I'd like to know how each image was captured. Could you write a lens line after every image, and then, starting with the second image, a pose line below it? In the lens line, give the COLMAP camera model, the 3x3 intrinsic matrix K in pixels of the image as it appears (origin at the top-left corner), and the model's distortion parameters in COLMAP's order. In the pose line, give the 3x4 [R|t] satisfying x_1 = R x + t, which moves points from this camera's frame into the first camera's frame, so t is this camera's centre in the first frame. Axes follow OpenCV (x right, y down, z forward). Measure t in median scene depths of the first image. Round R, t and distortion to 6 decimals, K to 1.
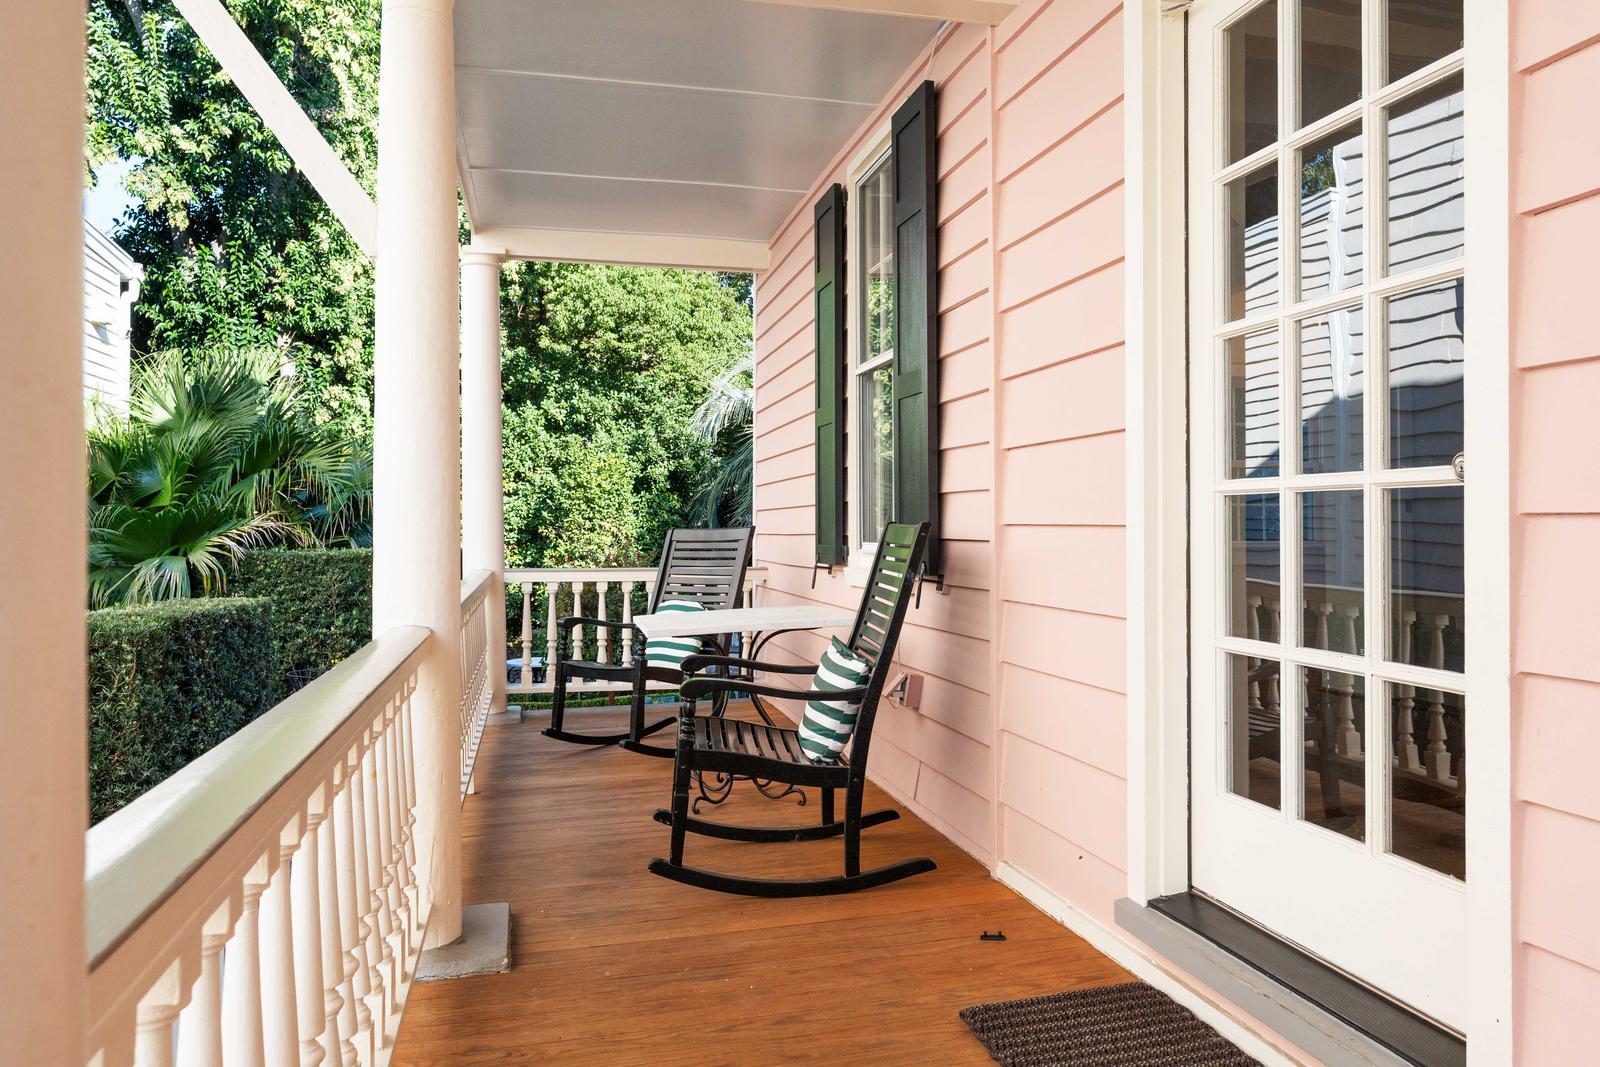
lens RADIAL K [[1112.4, 0, 800.6], [0, 1112.4, 530.0], [0, 0, 1]] dist [-0.028929, -0.000190]
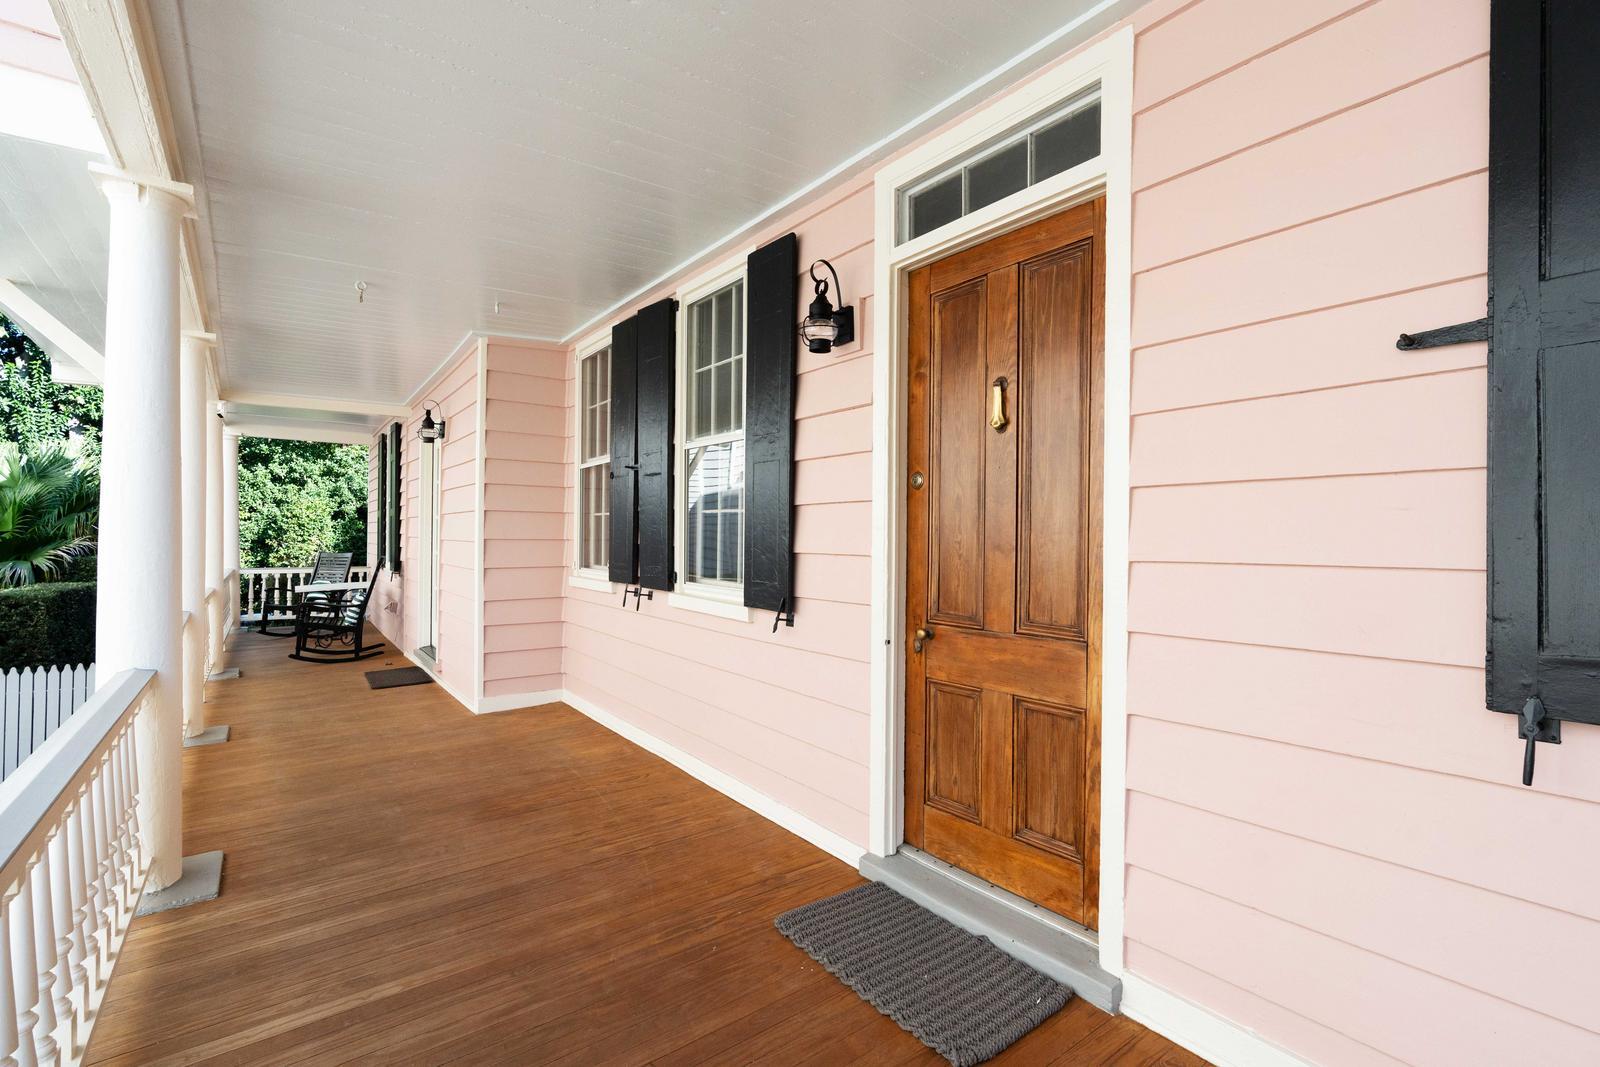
lens RADIAL K [[716.3, 0, 802.5], [0, 716.3, 539.4], [0, 0, 1]] dist [-0.008763, -0.000148]
pose [[0.918806, 0.009280, 0.394600, 0.090404], [-0.012203, 0.999914, 0.004900, -0.018634], [-0.394520, -0.009317, 0.918840, -0.333807]]
